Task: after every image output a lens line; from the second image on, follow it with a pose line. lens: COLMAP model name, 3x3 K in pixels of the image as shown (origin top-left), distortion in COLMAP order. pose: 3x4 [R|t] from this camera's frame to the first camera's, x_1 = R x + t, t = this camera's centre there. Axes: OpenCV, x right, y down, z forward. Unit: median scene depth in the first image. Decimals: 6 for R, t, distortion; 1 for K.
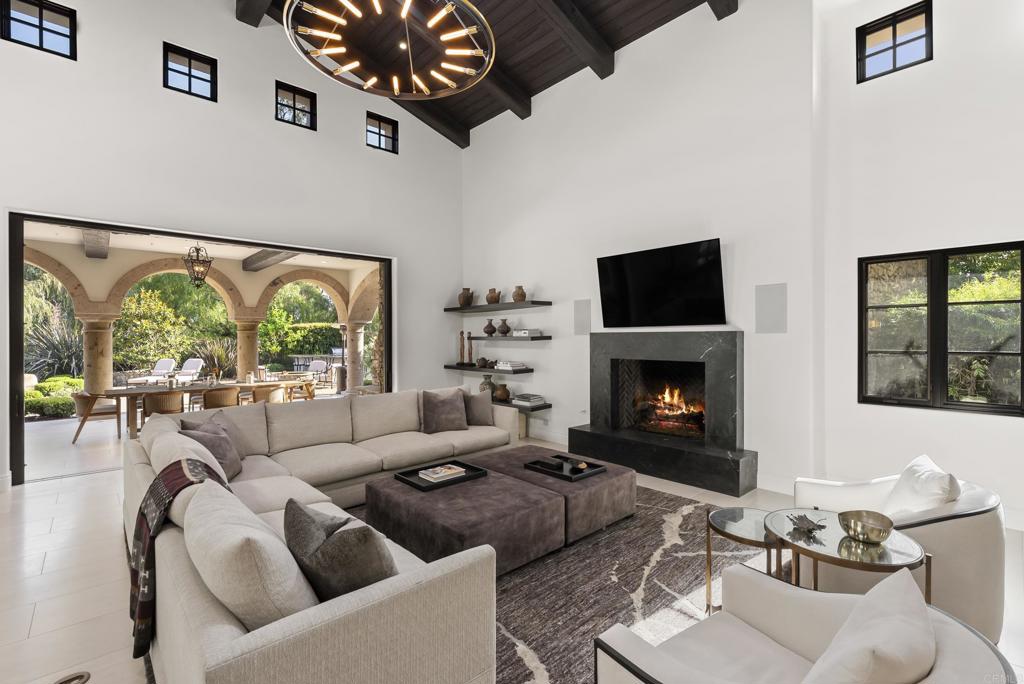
lens RADIAL K [[468.0, 0, 513.5], [0, 468.0, 344.8], [0, 0, 1]] dist [-0.000502, 0.001151]
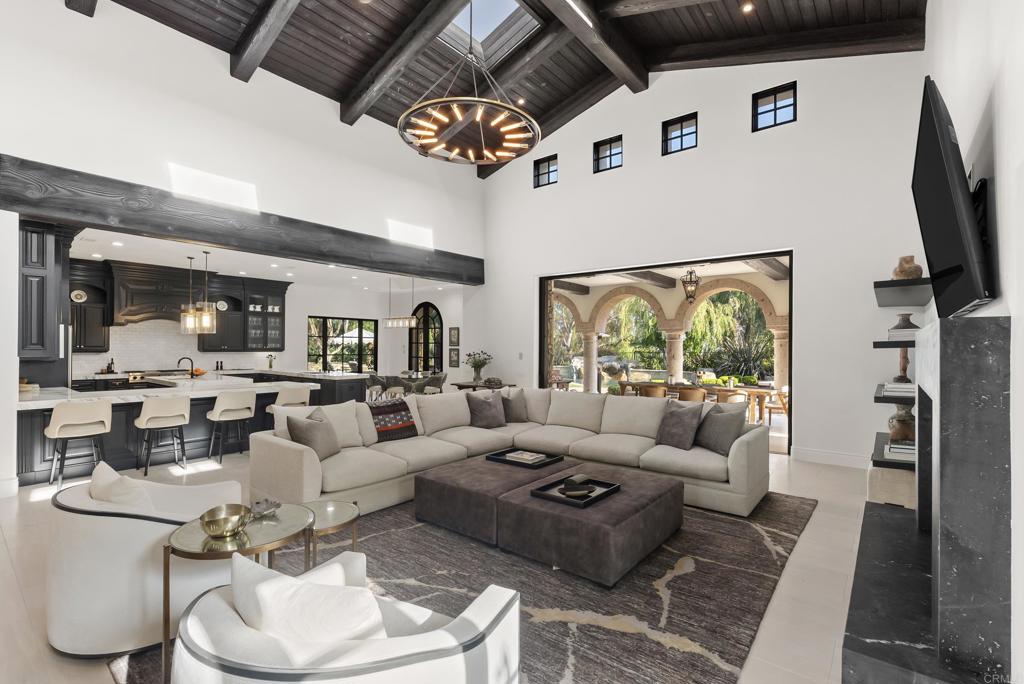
lens RADIAL K [[468.0, 0, 512.0], [0, 468.0, 343.6], [0, 0, 1]] dist [-0.000502, 0.001151]
pose [[0.145377, -0.000911, -0.989376, 0.792965], [-0.031378, 0.999492, -0.005530, 0.003597], [0.988879, 0.031849, 0.145274, 0.630781]]
